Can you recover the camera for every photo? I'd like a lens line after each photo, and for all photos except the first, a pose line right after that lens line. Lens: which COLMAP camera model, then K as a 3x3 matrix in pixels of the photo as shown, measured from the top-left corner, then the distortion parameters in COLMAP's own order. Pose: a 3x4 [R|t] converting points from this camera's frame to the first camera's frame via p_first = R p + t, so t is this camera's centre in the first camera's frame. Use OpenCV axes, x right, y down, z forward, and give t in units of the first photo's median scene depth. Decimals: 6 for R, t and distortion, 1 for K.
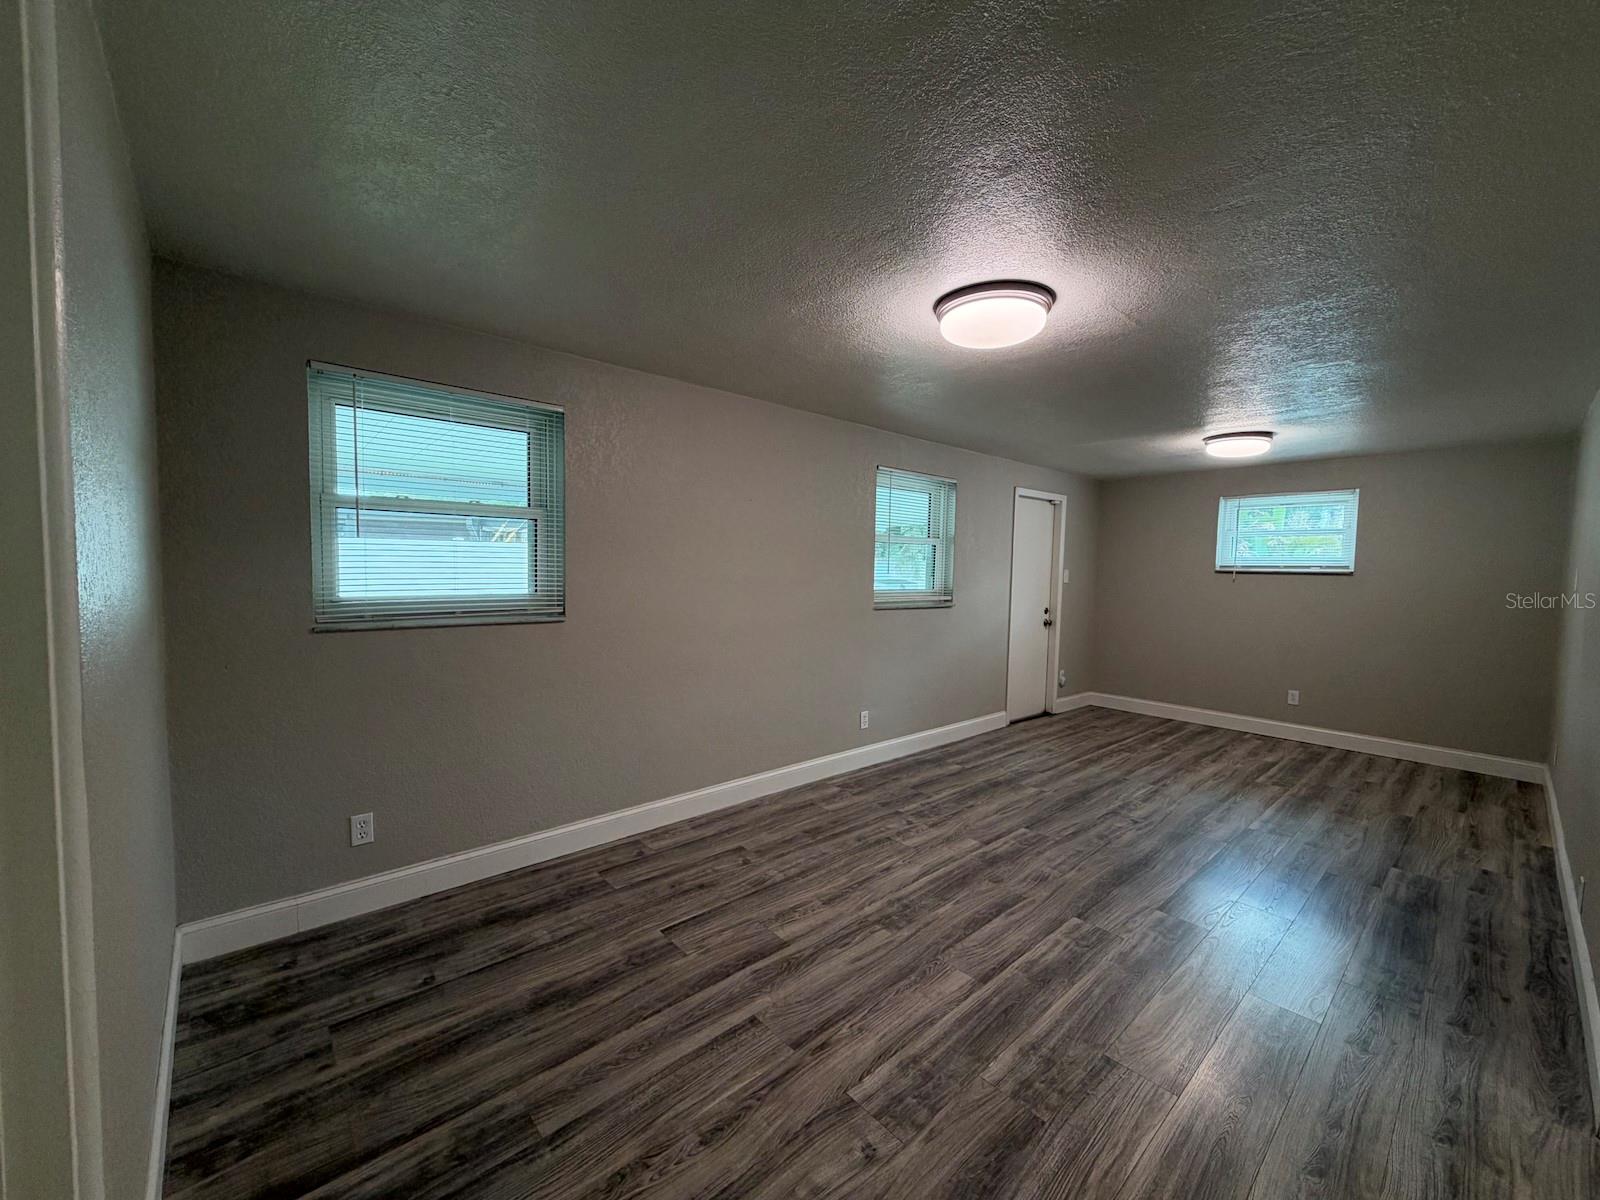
lens RADIAL K [[639.9, 0, 797.2], [0, 639.9, 600.5], [0, 0, 1]] dist [0.000934, -0.000092]
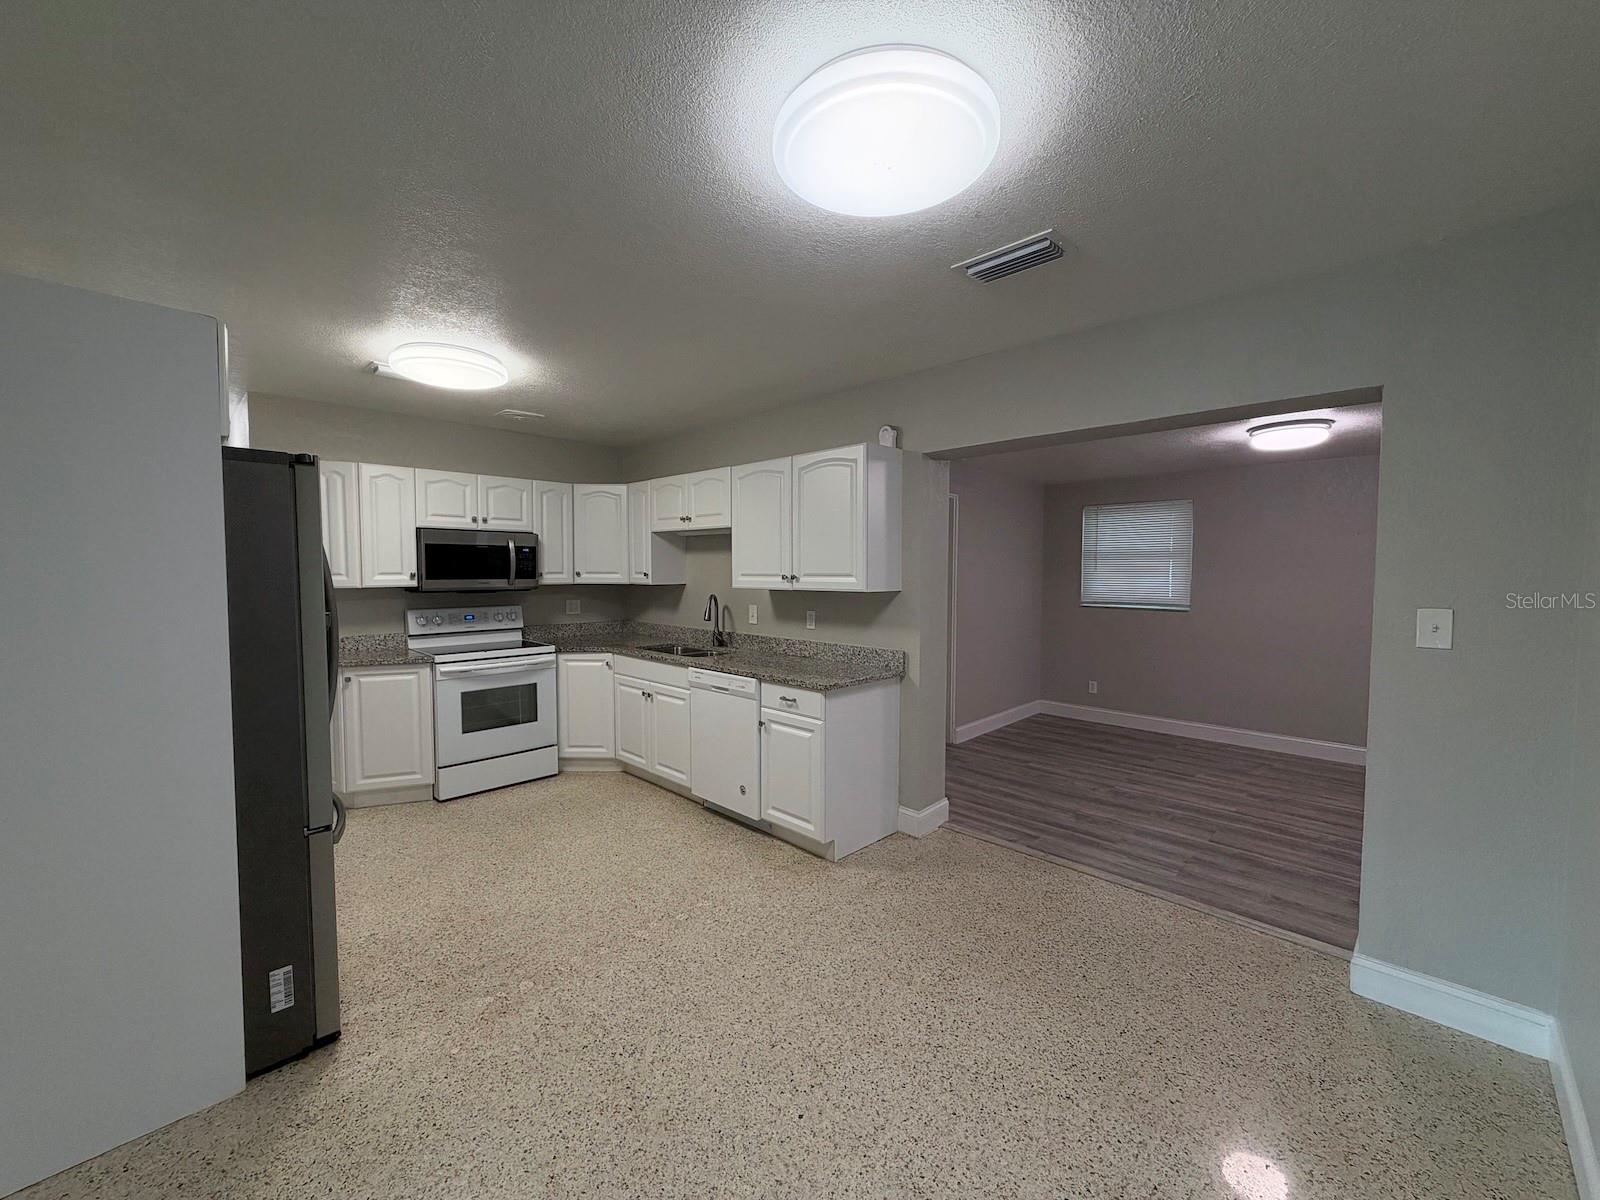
lens RADIAL K [[639.9, 0, 794.5], [0, 639.9, 601.1], [0, 0, 1]] dist [0.000934, -0.000092]
pose [[0.059148, 0.031868, -0.997740, 1.328641], [-0.060139, 0.997789, 0.028305, 0.017092], [0.996436, 0.058329, 0.060933, -0.253425]]
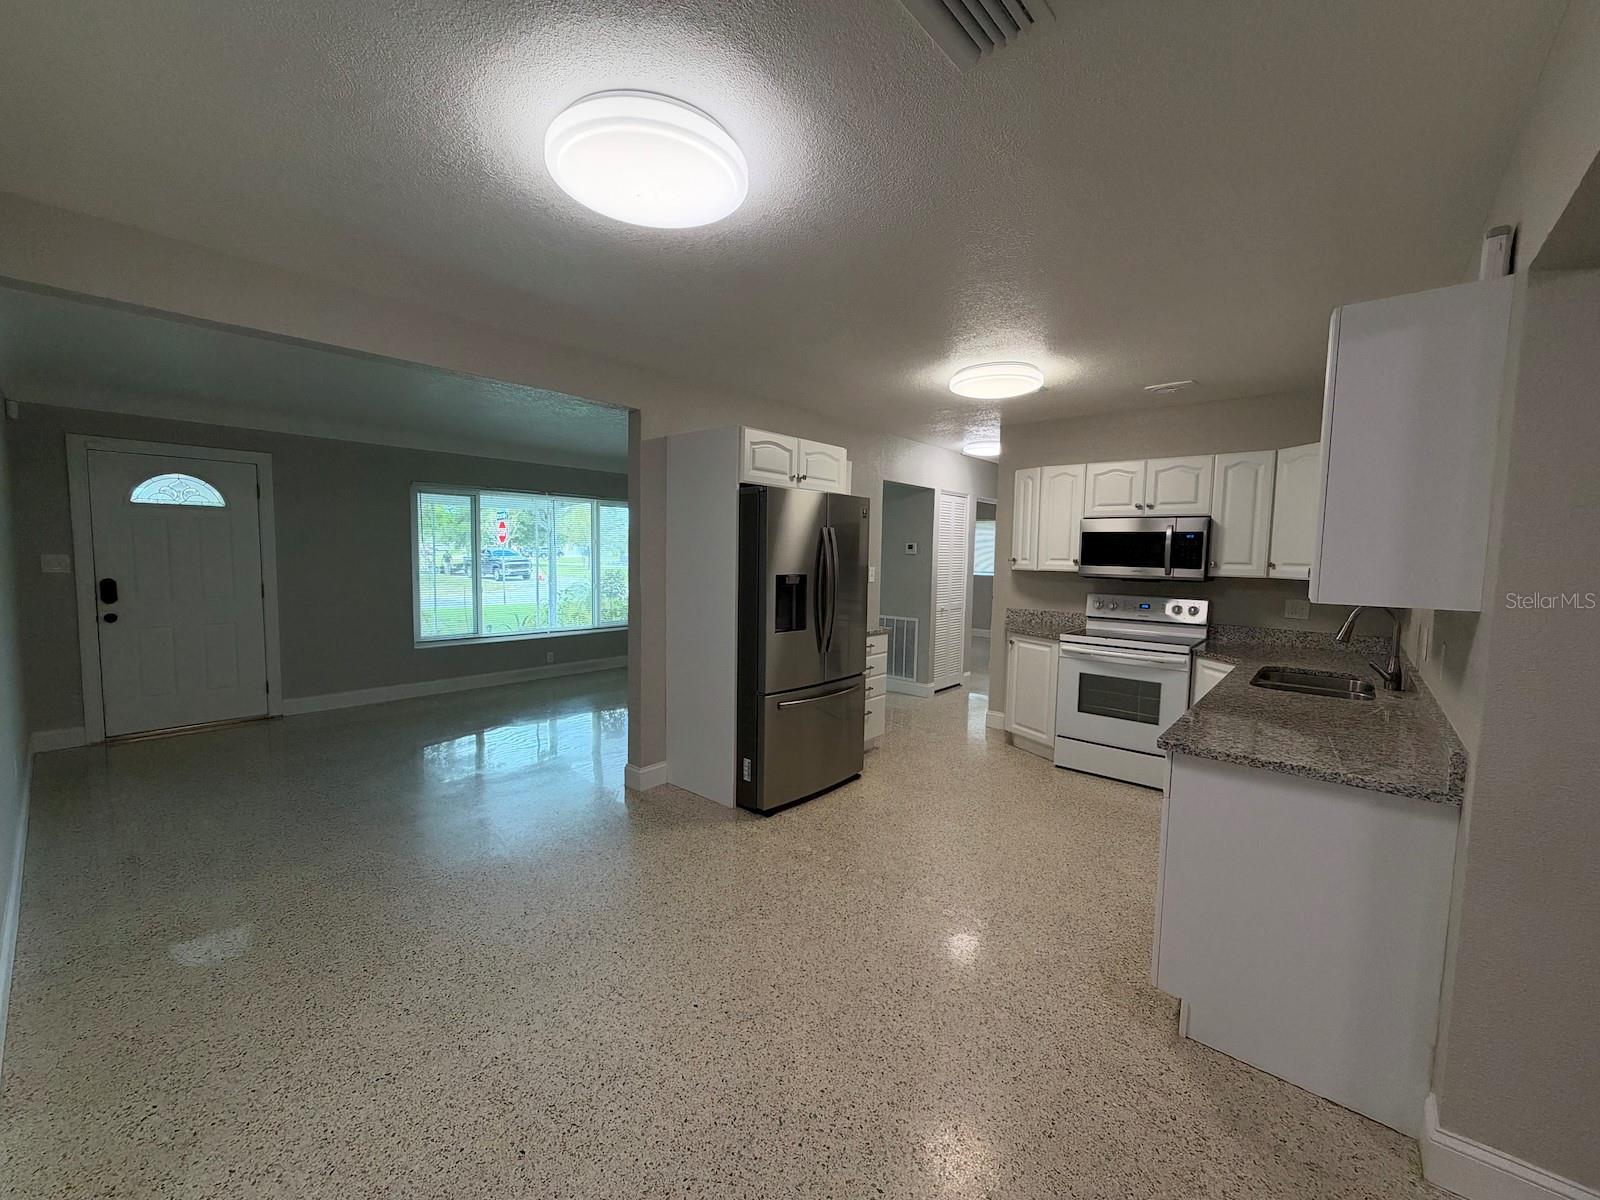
lens RADIAL K [[639.9, 0, 794.6], [0, 639.9, 601.9], [0, 0, 1]] dist [0.000934, -0.000092]
pose [[-0.991823, -0.025708, -0.125007, 0.802768], [-0.042841, 0.989733, 0.136359, -0.030226], [0.120218, 0.140599, -0.982741, 0.392801]]
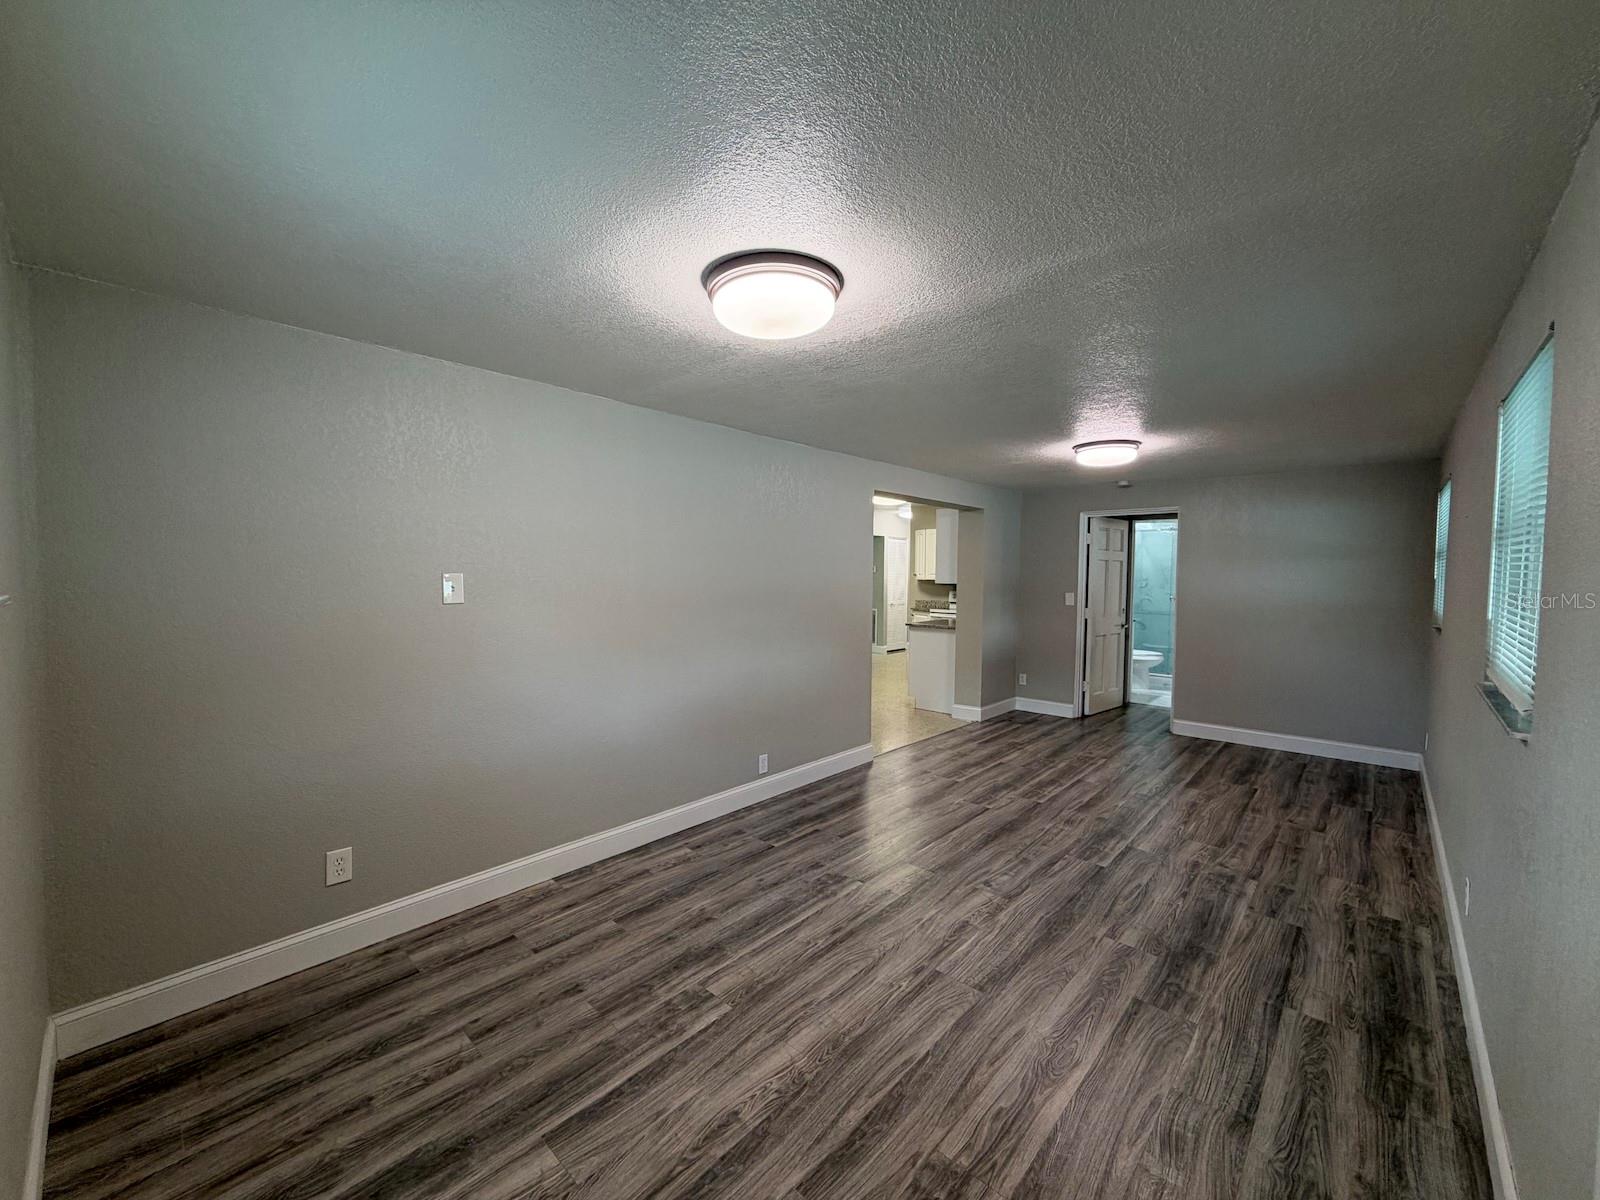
lens RADIAL K [[639.9, 0, 794.8], [0, 639.9, 599.5], [0, 0, 1]] dist [0.000934, -0.000092]
pose [[-0.995111, -0.022764, -0.096106, 0.963129], [-0.032581, 0.994266, 0.101848, -0.122090], [0.093237, 0.104482, -0.990147, 1.962780]]
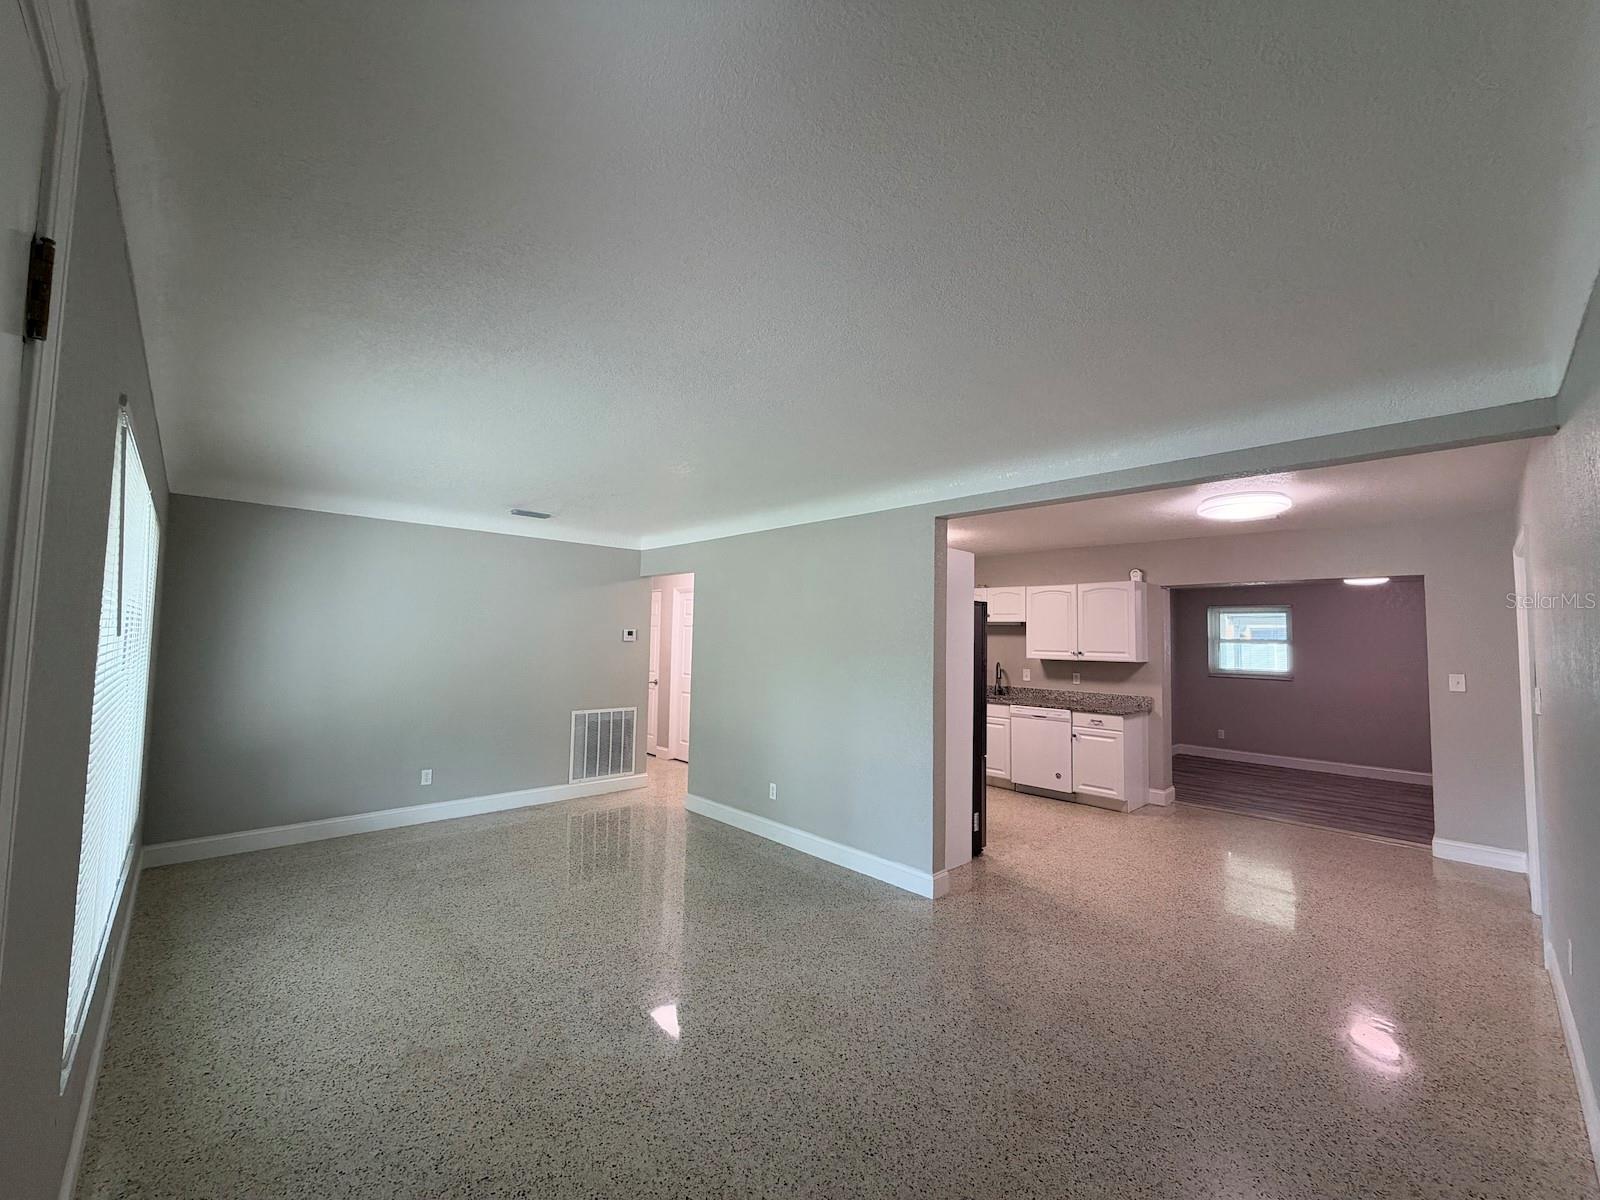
lens RADIAL K [[639.9, 0, 791.2], [0, 639.9, 602.3], [0, 0, 1]] dist [0.000934, -0.000092]
pose [[0.018150, -0.072155, -0.997228, 2.137532], [-0.077473, 0.994292, -0.073353, 0.063912], [0.996829, 0.078589, 0.012456, -1.089209]]
